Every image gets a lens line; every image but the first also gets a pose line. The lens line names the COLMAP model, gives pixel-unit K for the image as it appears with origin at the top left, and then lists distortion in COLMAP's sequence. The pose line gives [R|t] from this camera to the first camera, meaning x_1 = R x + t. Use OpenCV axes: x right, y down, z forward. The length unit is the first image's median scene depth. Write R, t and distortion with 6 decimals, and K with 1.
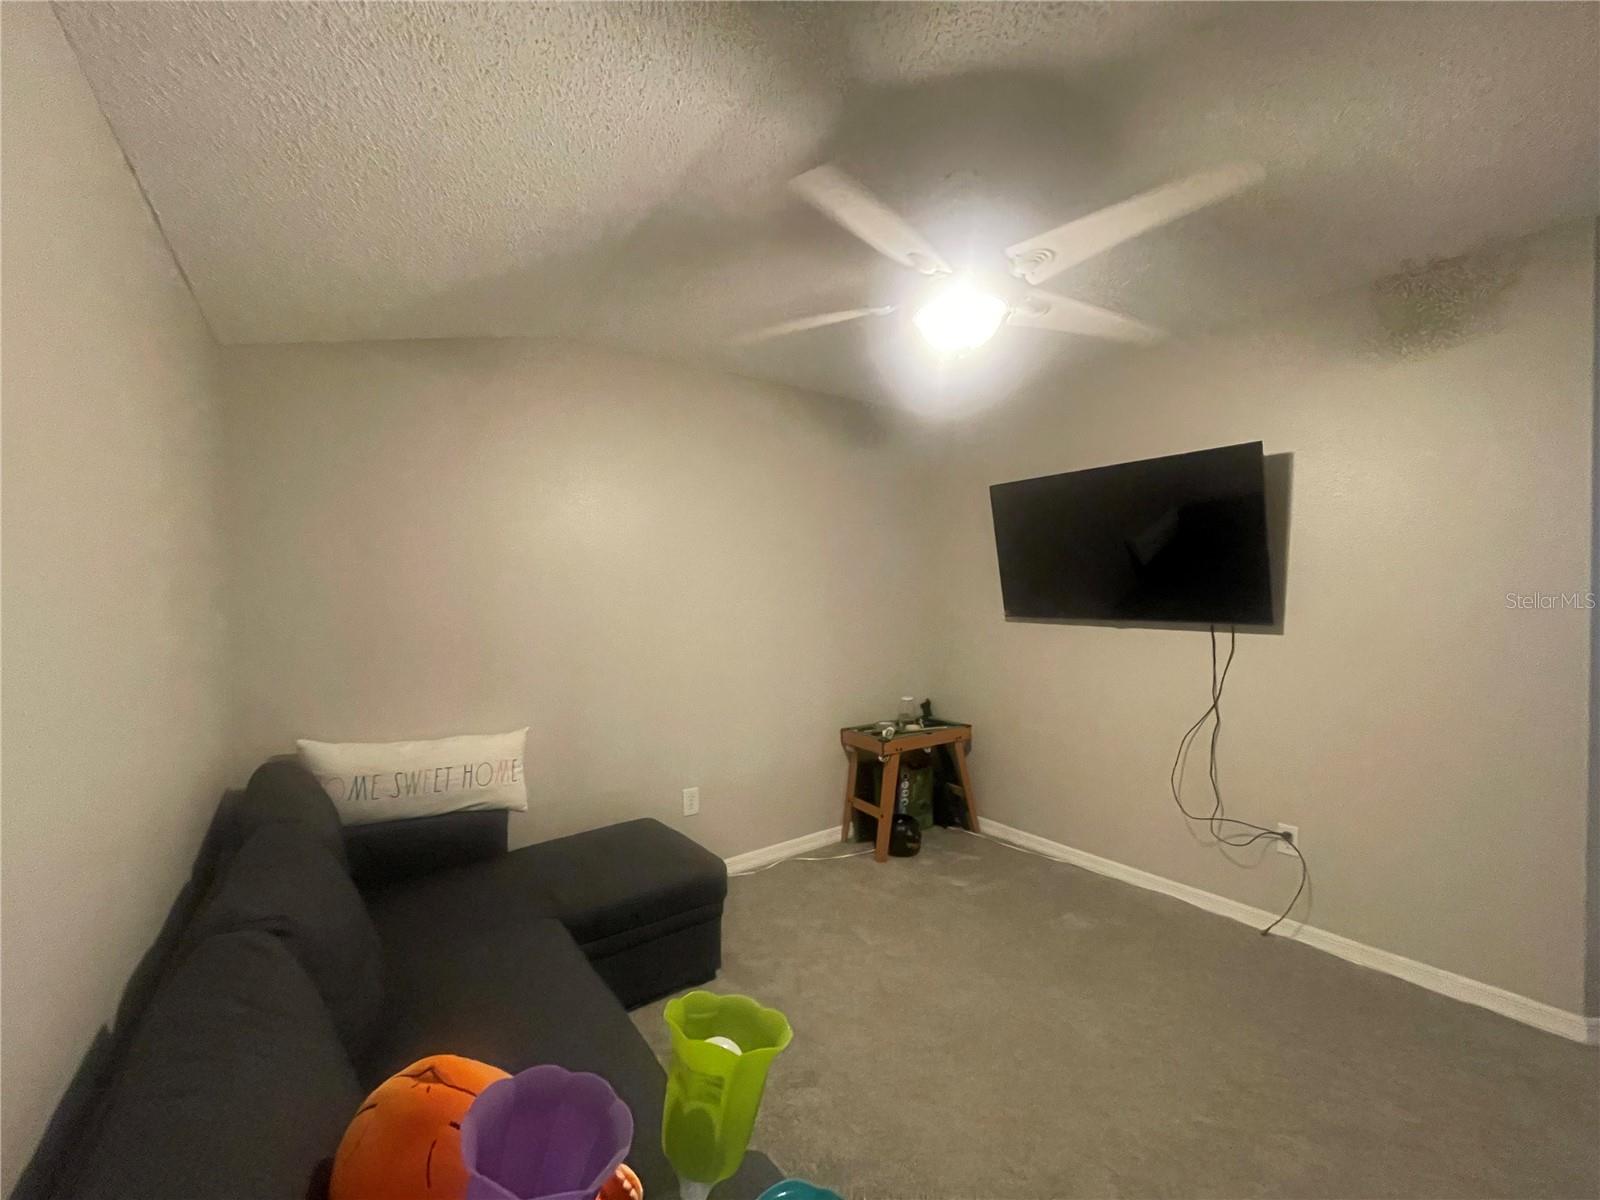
lens RADIAL K [[649.0, 0, 797.5], [0, 649.0, 600.3], [0, 0, 1]] dist [0.014503, -0.000811]
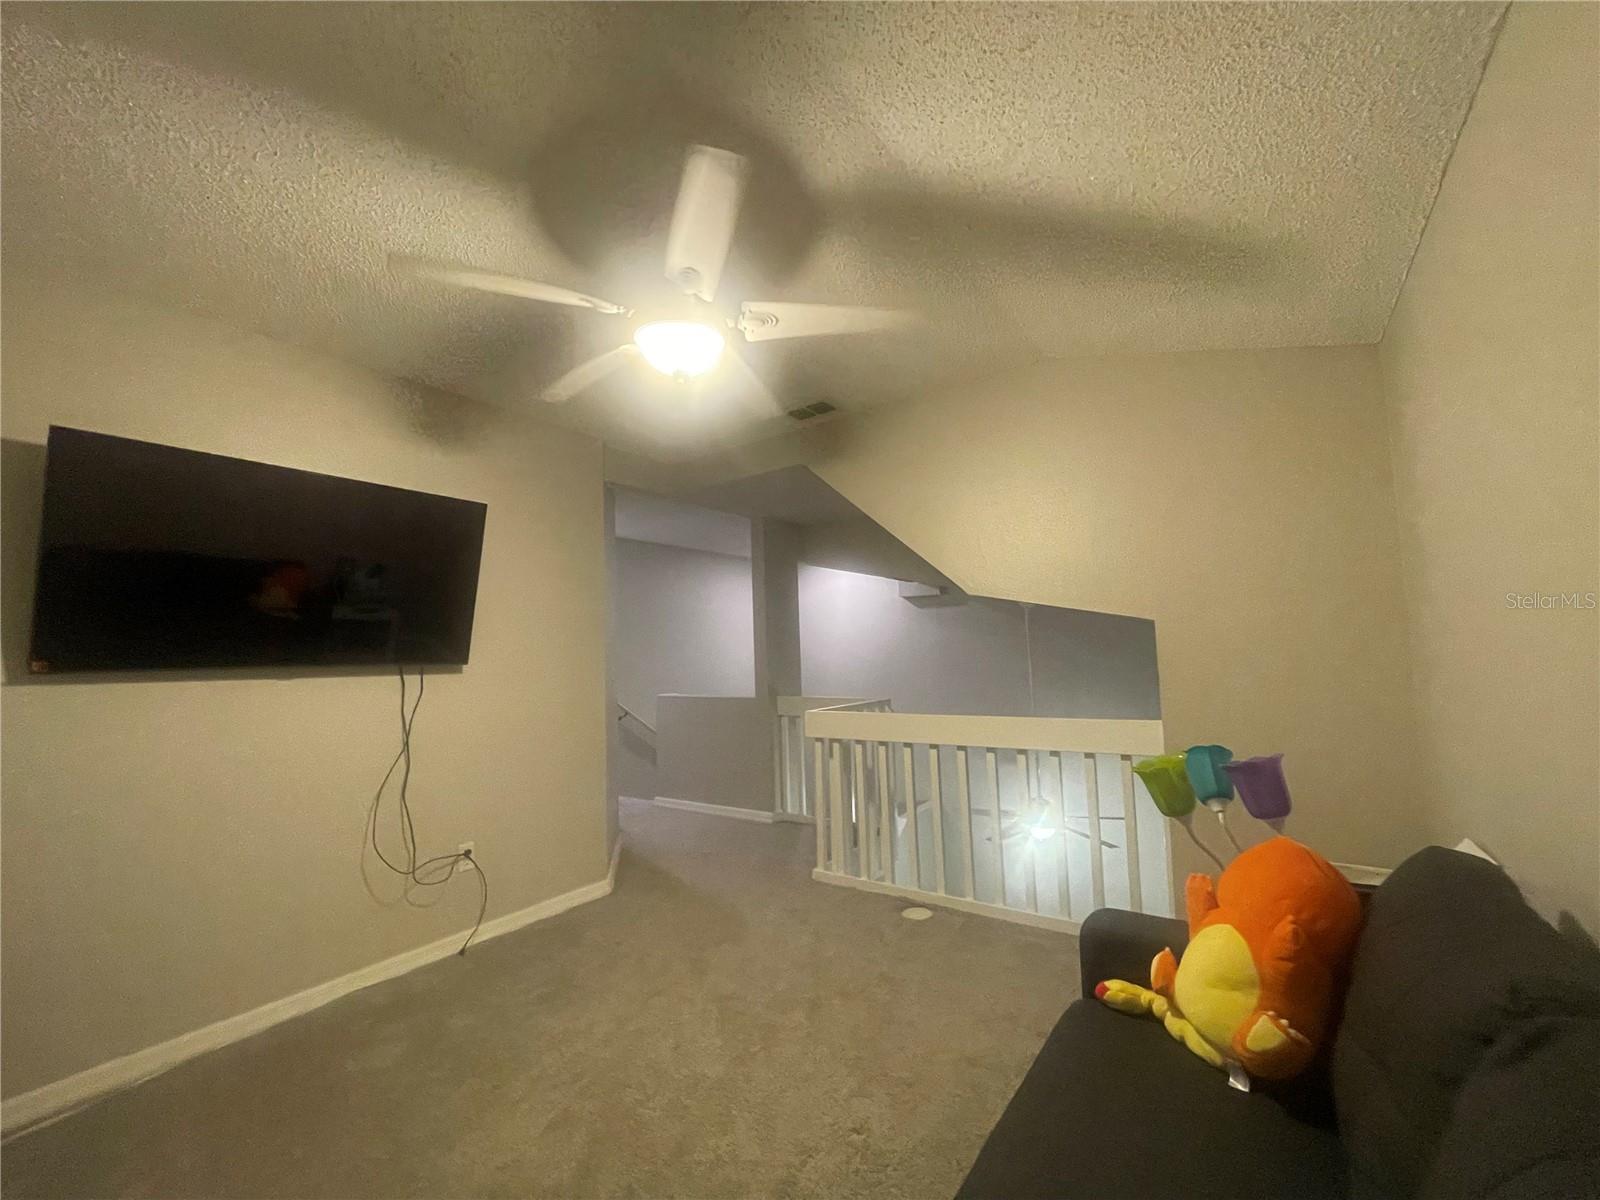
lens RADIAL K [[649.0, 0, 798.0], [0, 649.0, 596.2], [0, 0, 1]] dist [0.014503, -0.000811]
pose [[-0.339308, 0.088225, 0.936529, -0.472215], [0.009586, 0.995865, -0.090342, 0.024659], [-0.940627, -0.021677, -0.338750, 0.762234]]
